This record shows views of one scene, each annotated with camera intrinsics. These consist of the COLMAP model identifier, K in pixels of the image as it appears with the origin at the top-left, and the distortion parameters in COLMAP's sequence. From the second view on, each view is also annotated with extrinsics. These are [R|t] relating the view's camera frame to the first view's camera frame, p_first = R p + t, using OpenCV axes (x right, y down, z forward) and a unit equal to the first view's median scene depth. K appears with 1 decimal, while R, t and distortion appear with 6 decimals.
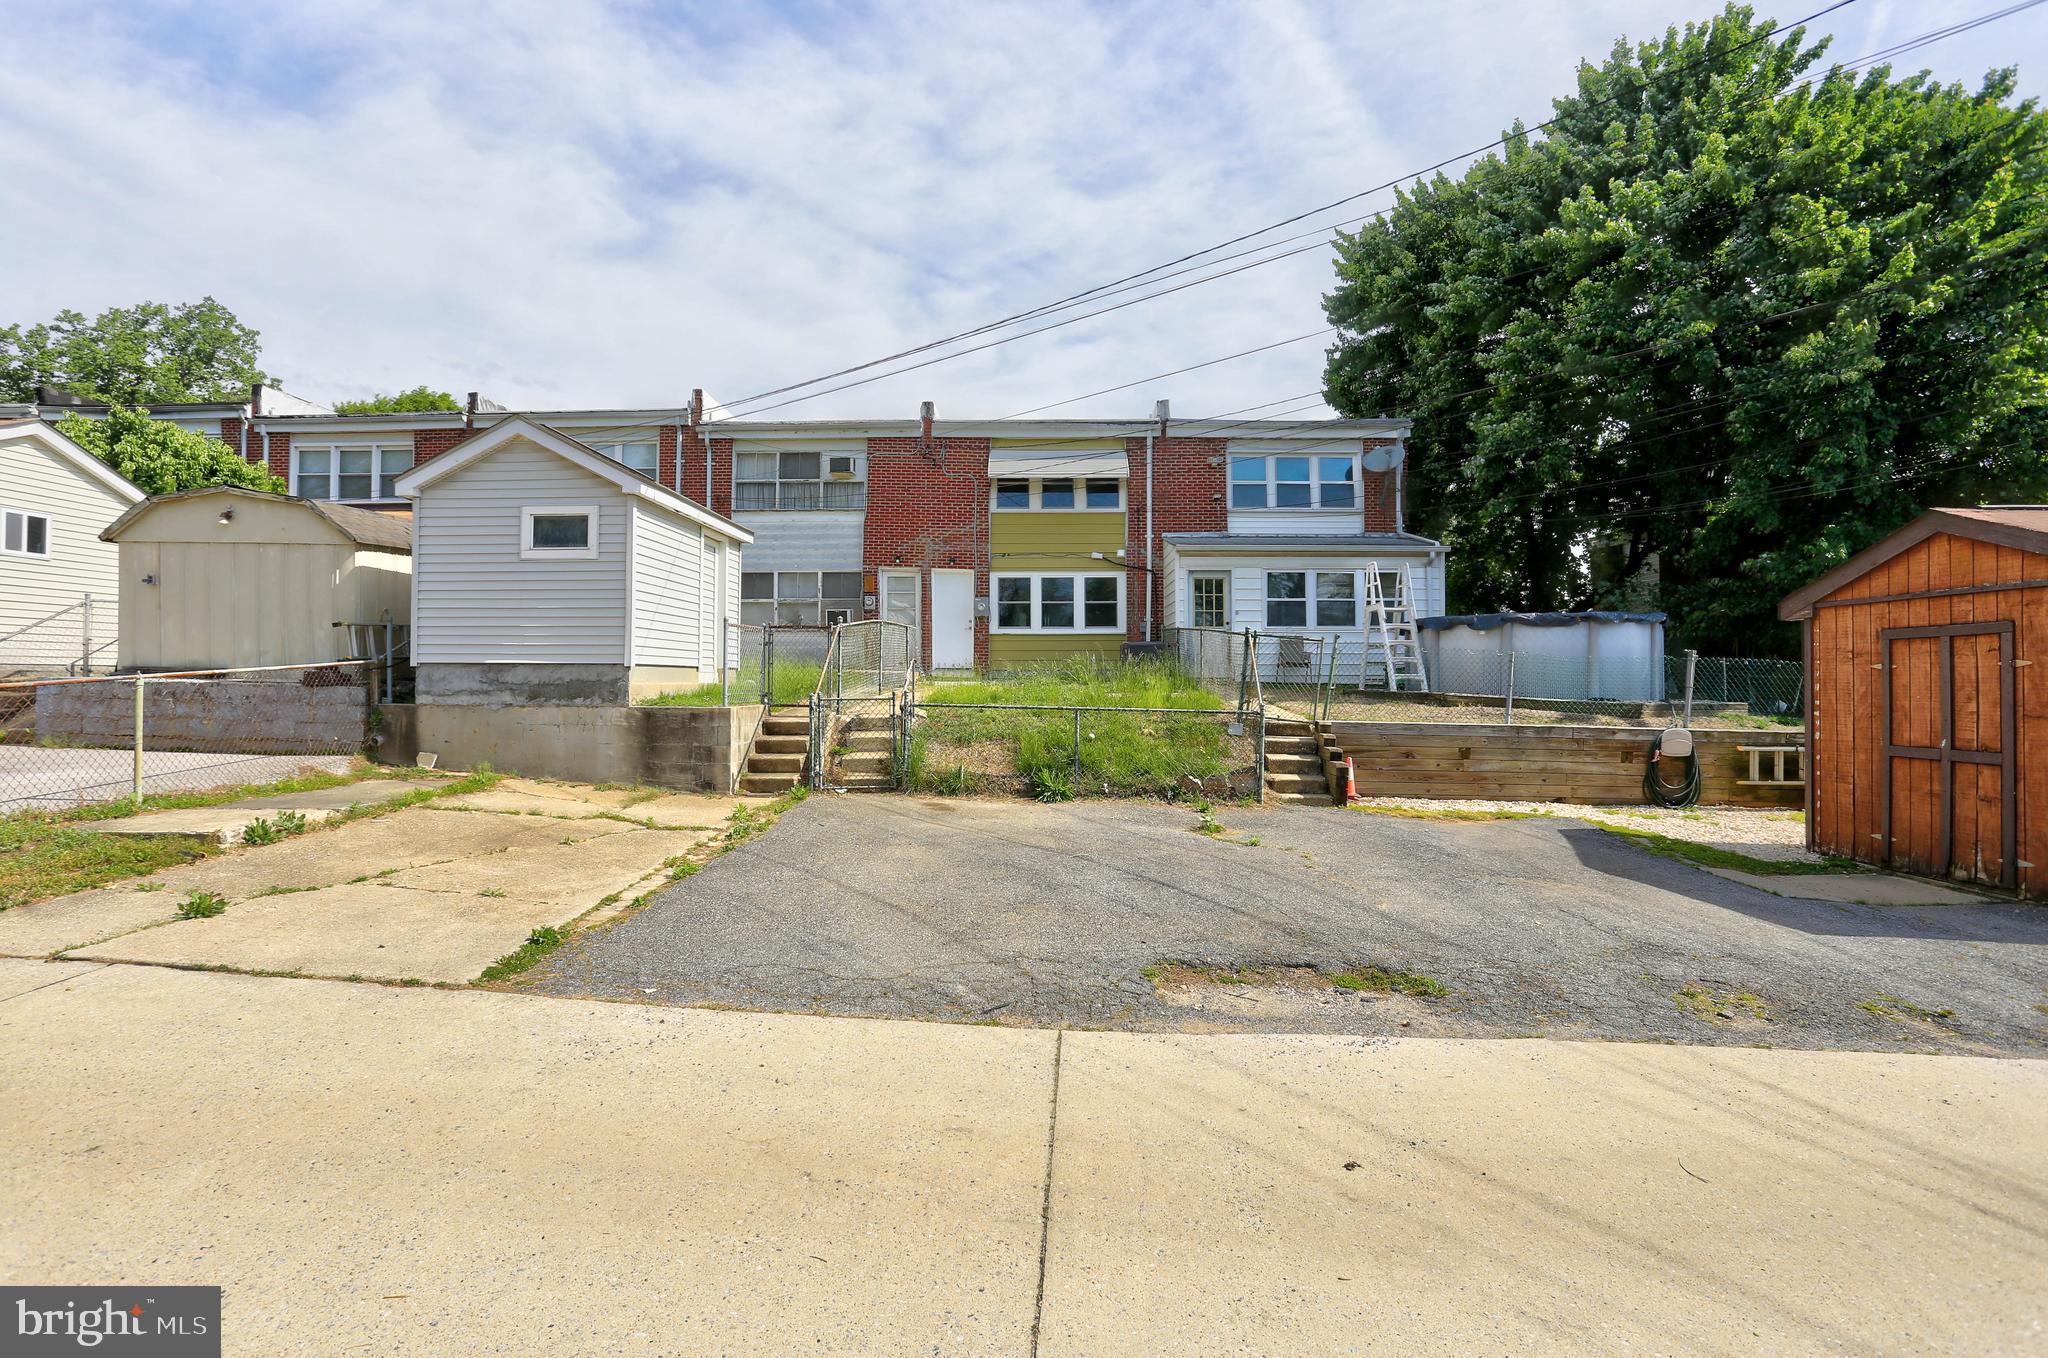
lens RADIAL K [[1012.4, 0, 1019.8], [0, 1012.4, 663.6], [0, 0, 1]] dist [-0.066941, 0.027952]
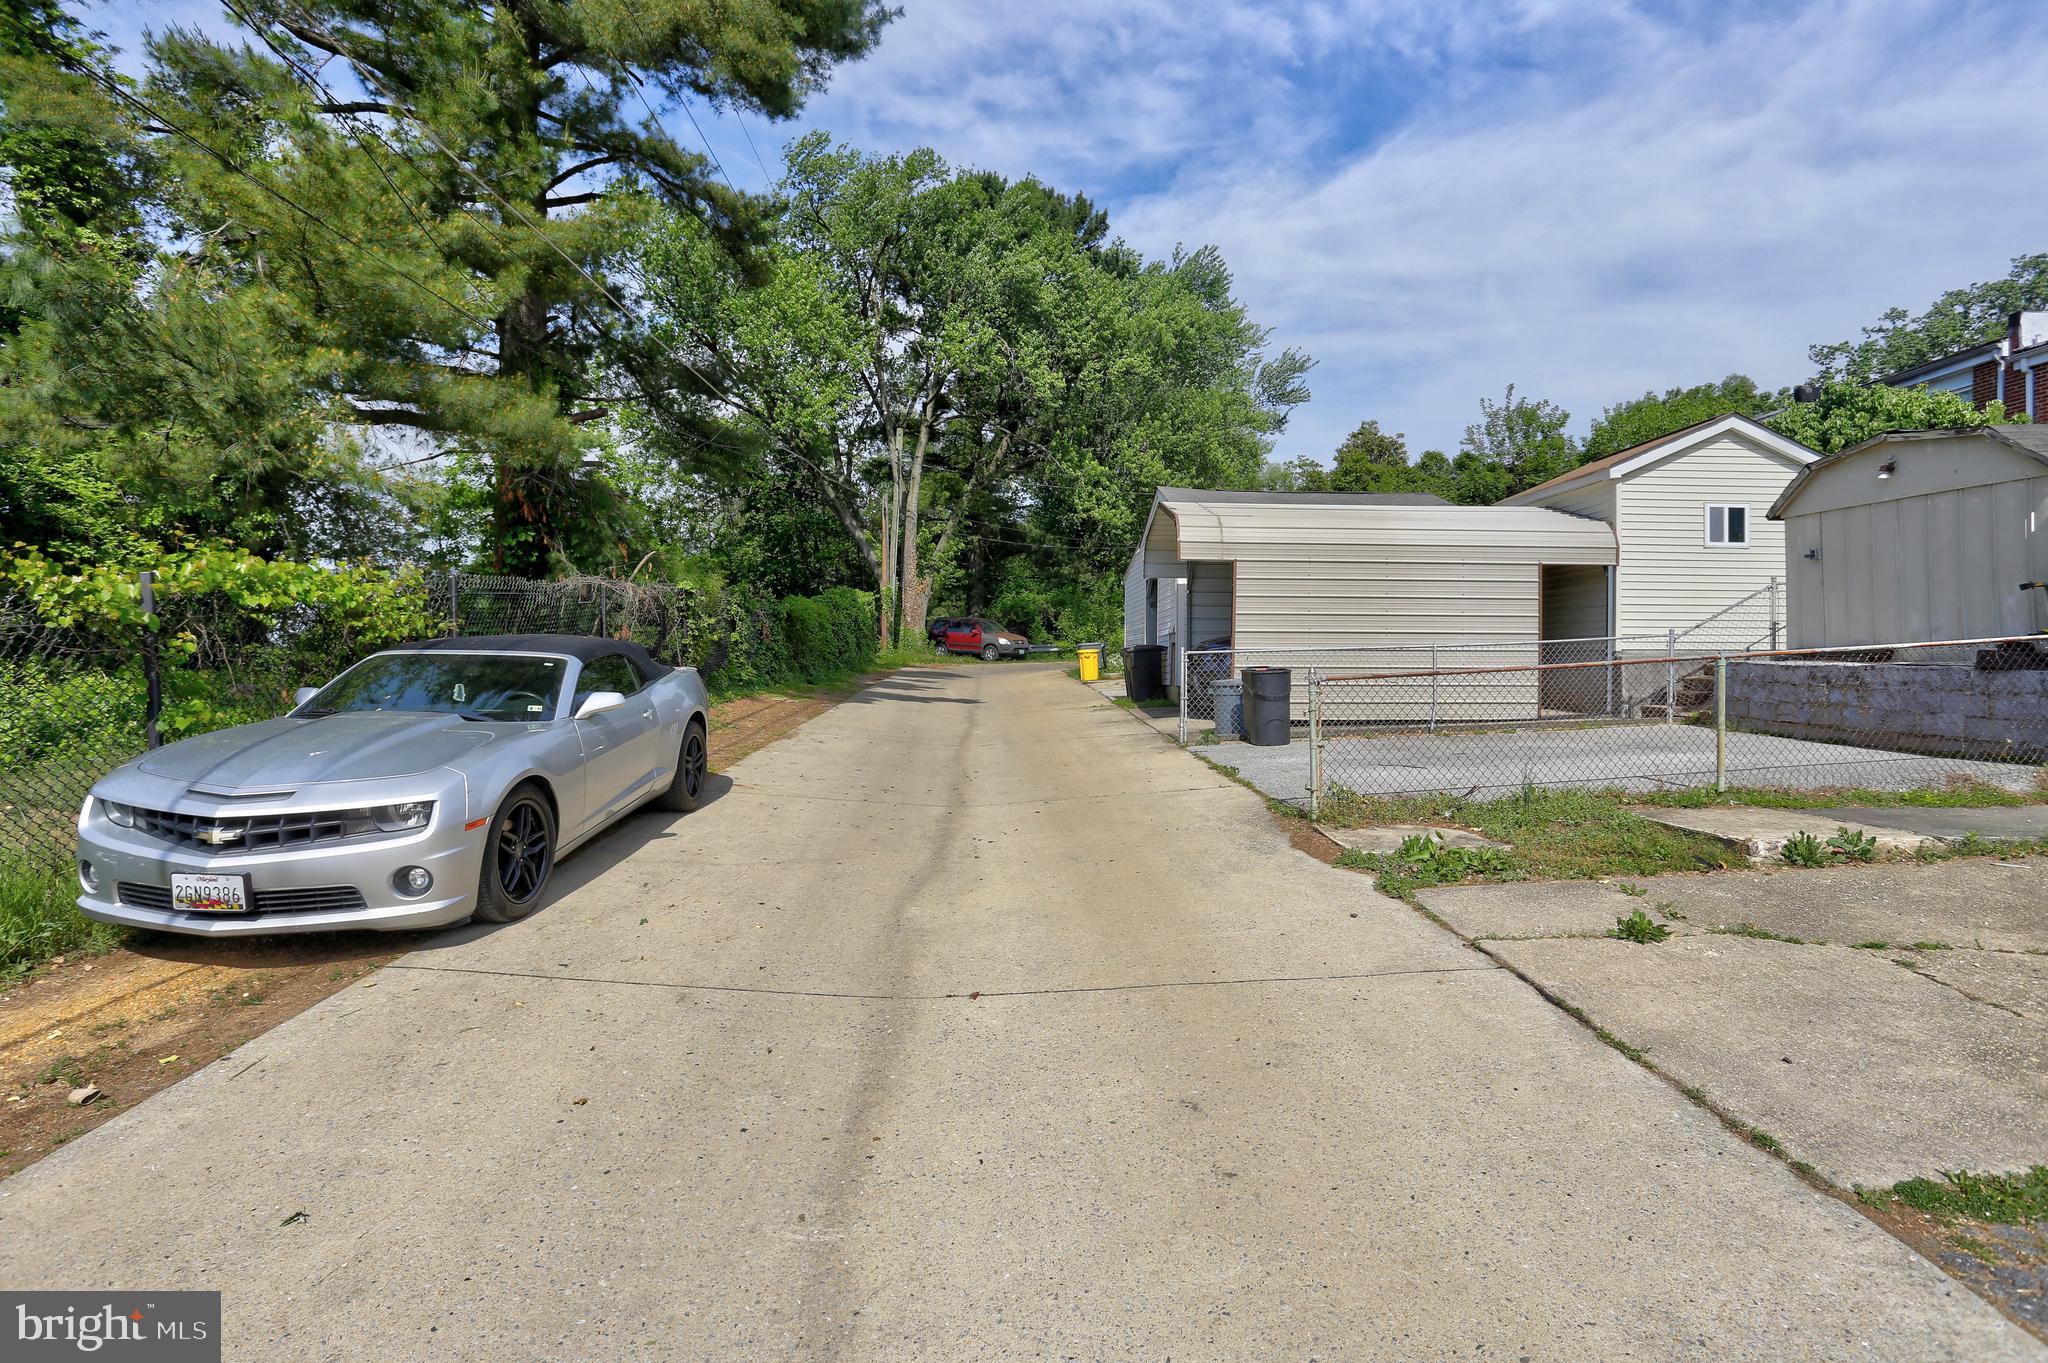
lens RADIAL K [[1012.4, 0, 1019.8], [0, 1012.4, 666.1], [0, 0, 1]] dist [-0.066941, 0.027952]
pose [[0.065768, -0.000269, -0.997835, -0.025146], [0.012477, 0.999922, 0.000552, 0.013229], [0.997757, -0.012487, 0.065766, 0.273277]]
